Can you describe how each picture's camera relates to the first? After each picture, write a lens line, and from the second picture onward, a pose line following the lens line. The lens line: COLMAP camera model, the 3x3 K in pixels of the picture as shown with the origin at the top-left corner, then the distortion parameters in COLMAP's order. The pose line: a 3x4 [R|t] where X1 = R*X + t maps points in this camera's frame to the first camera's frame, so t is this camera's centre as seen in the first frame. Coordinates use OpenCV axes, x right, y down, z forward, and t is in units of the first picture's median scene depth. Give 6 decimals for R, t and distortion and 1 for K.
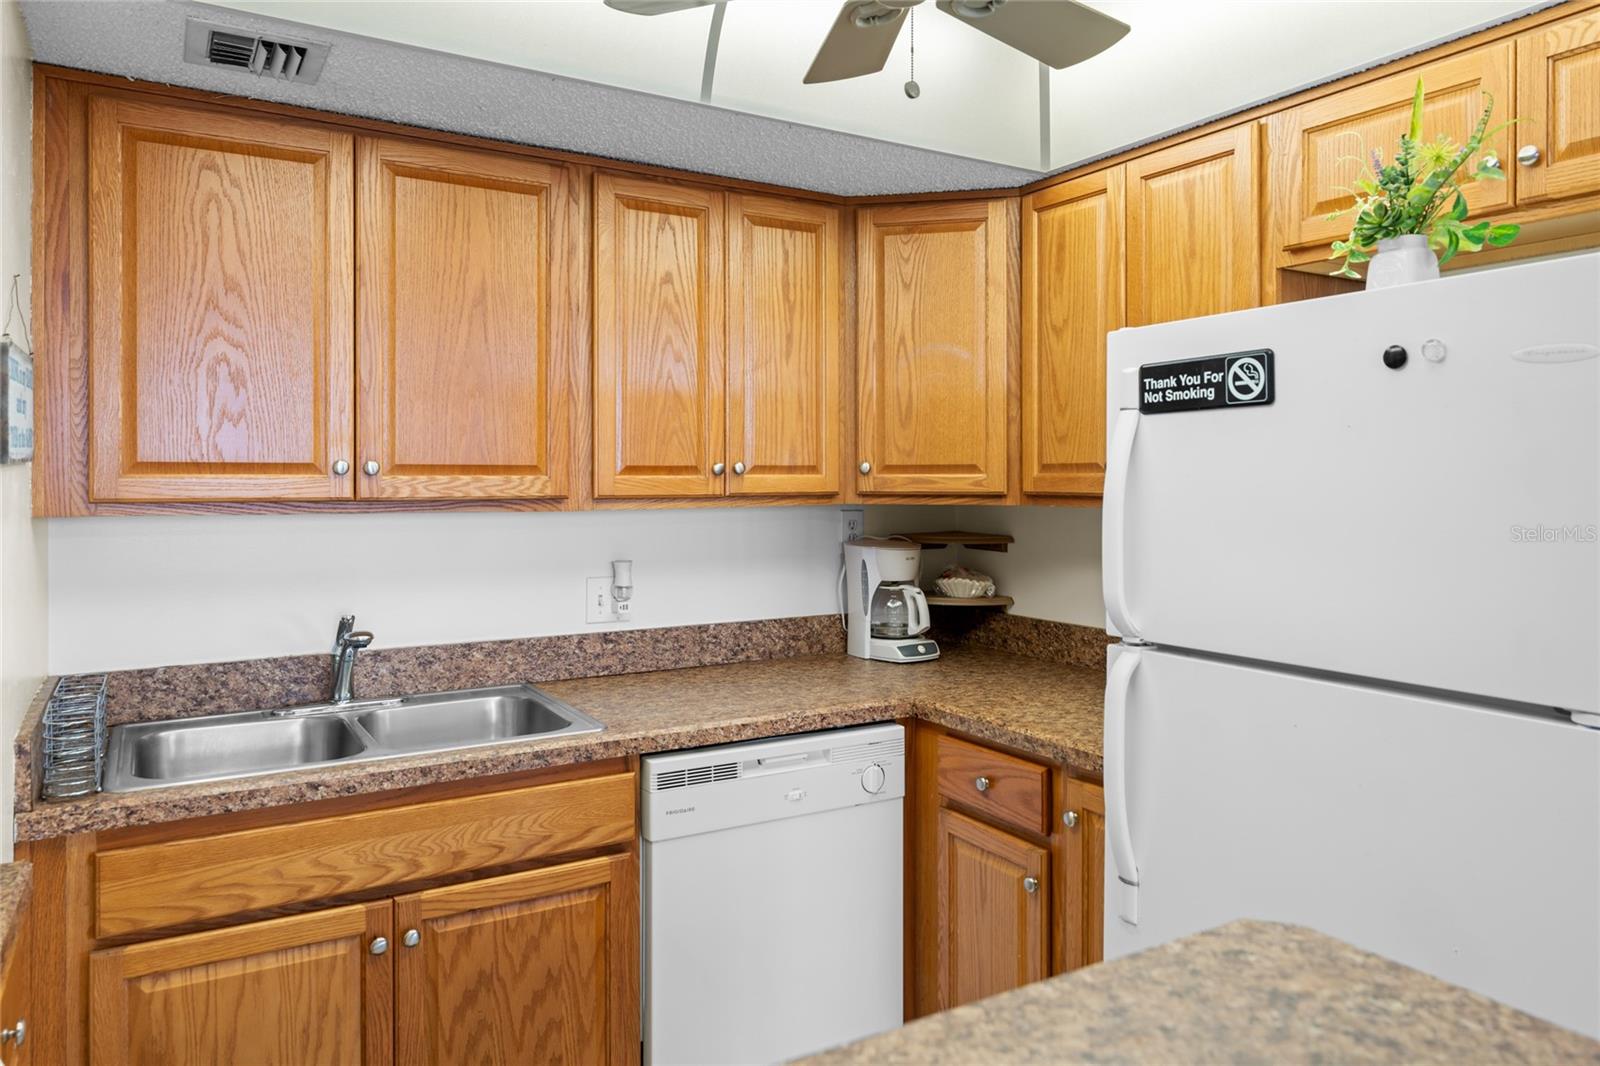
lens RADIAL K [[1072.3, 0, 799.9], [0, 1072.3, 484.2], [0, 0, 1]] dist [0.003765, -0.003588]
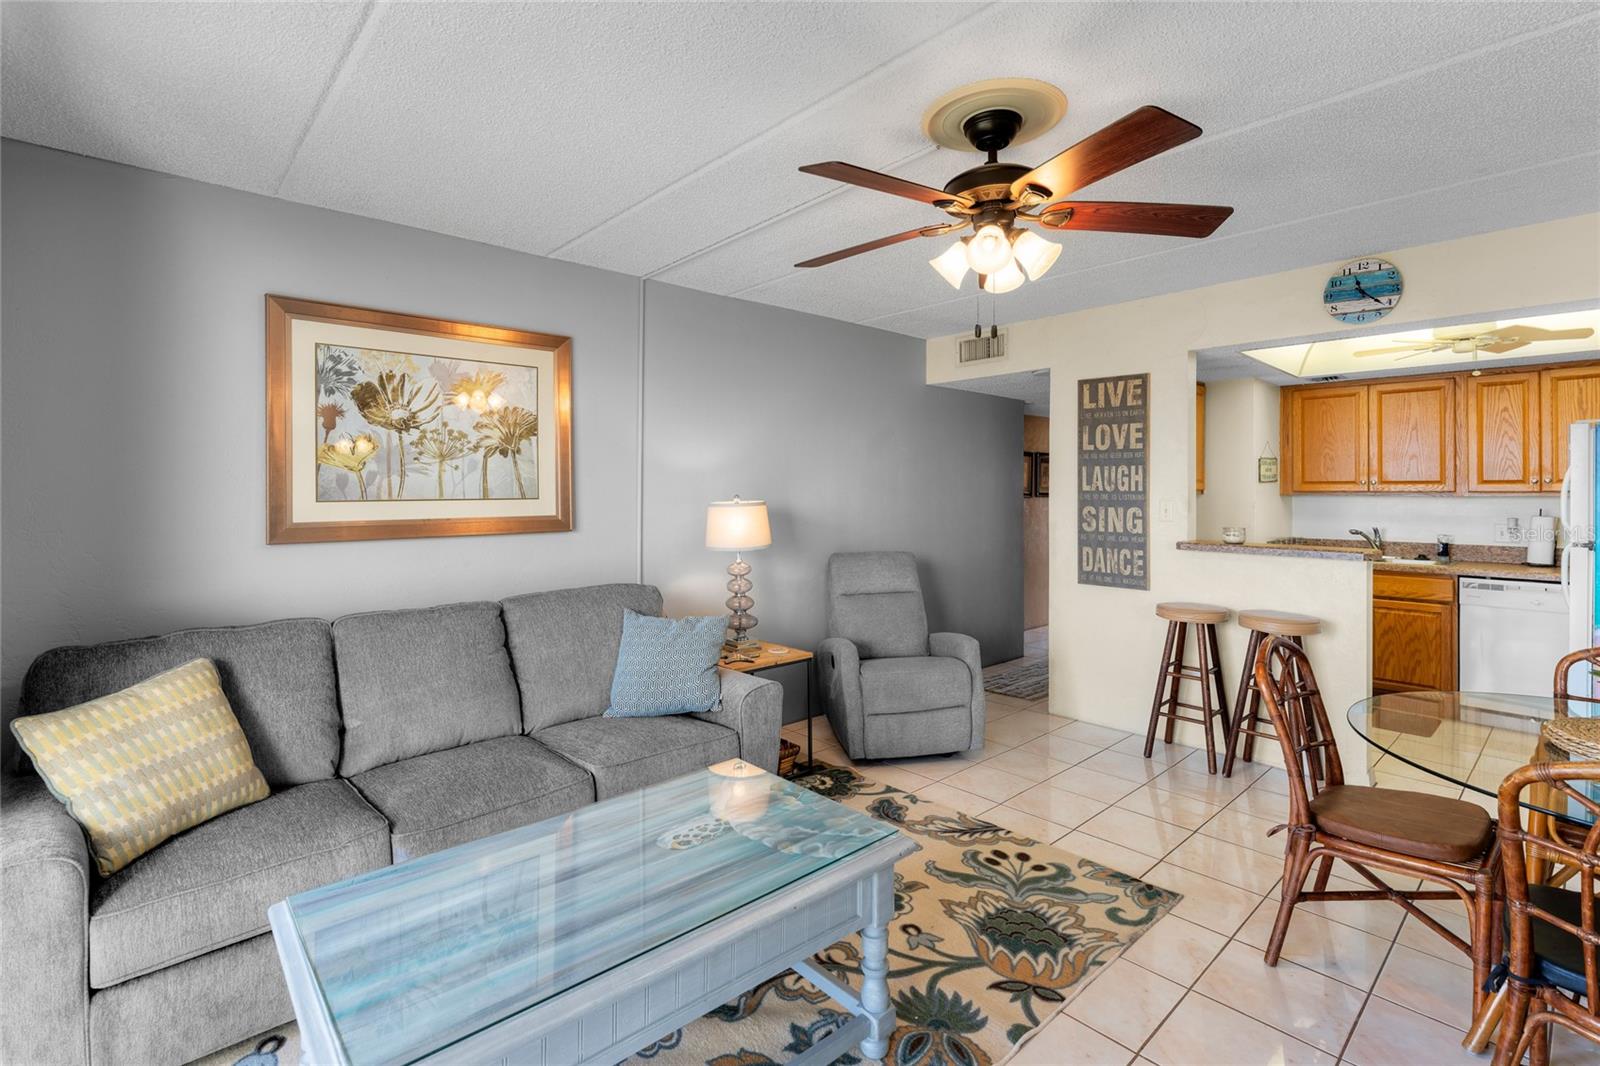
lens RADIAL K [[730.9, 0, 800.9], [0, 730.9, 486.9], [0, 0, 1]] dist [-0.002175, -0.000406]
pose [[0.200573, -0.004574, -0.979668, 1.511360], [-0.004815, 0.999972, -0.005654, 0.021581], [0.979667, 0.005851, 0.200546, -1.246300]]
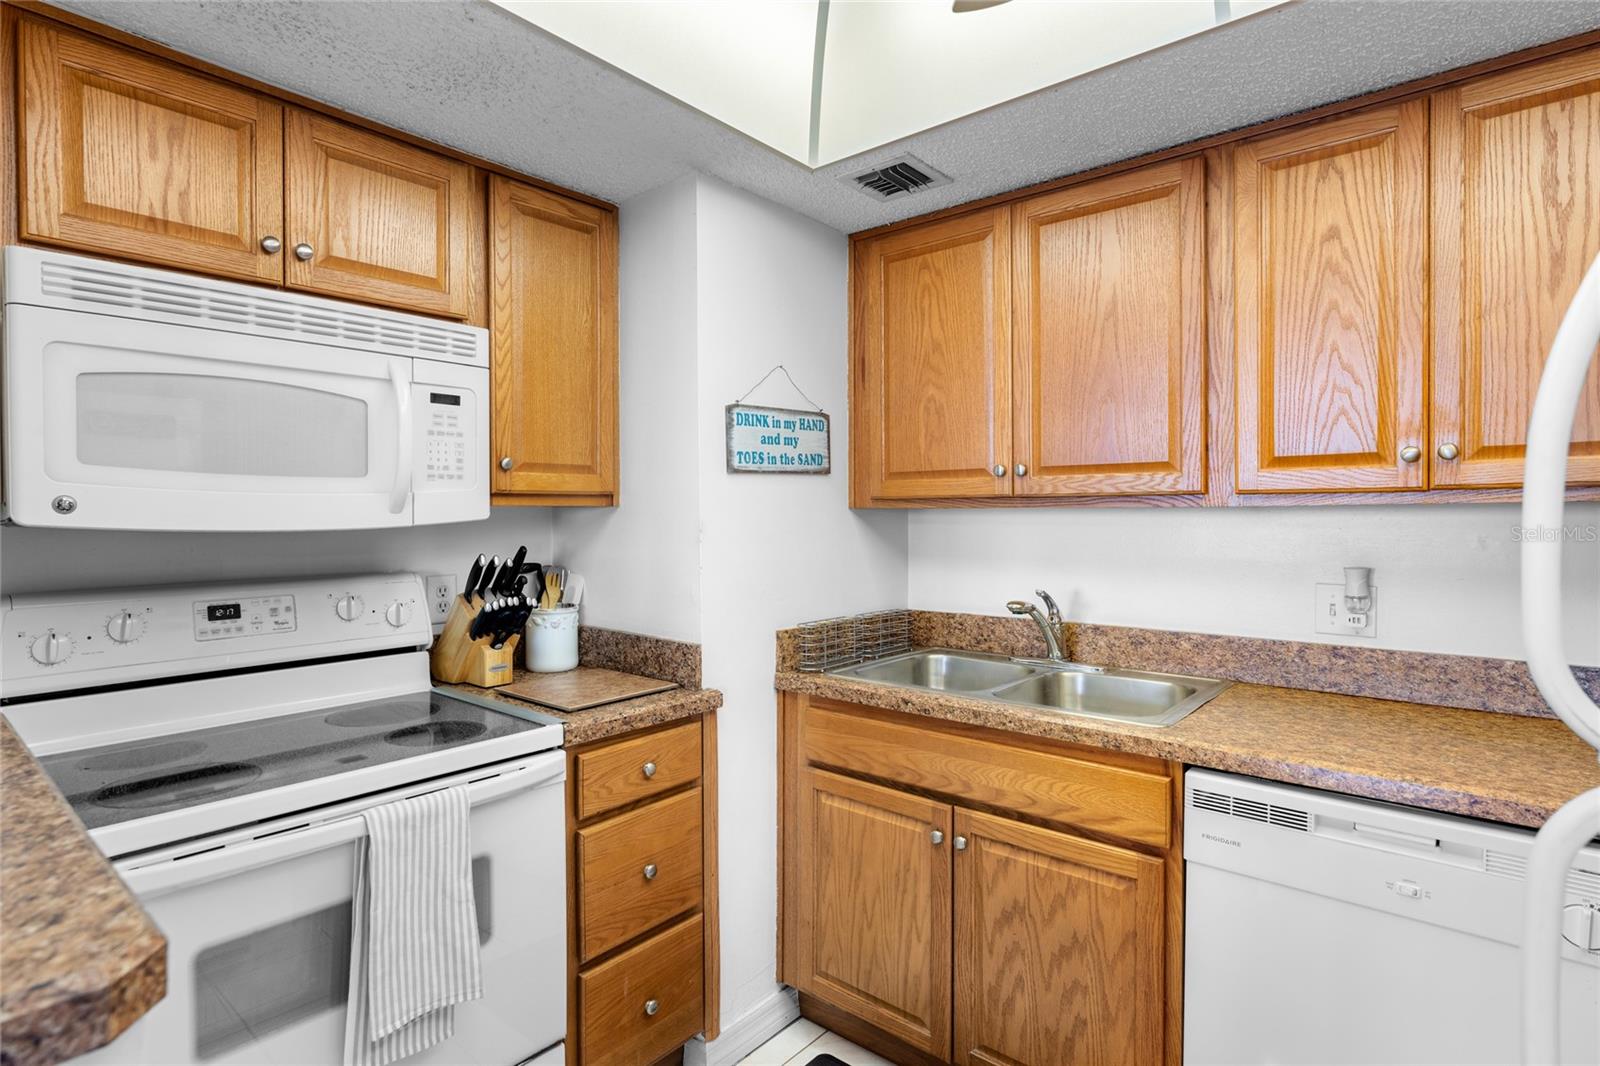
lens RADIAL K [[813.0, 0, 799.8], [0, 813.0, 524.1], [0, 0, 1]] dist [-0.002312, -0.000133]
pose [[0.320725, 0.012440, -0.947091, 0.413799], [0.000965, 0.999909, 0.013460, 0.034375], [0.947172, -0.005231, 0.320684, 0.460141]]
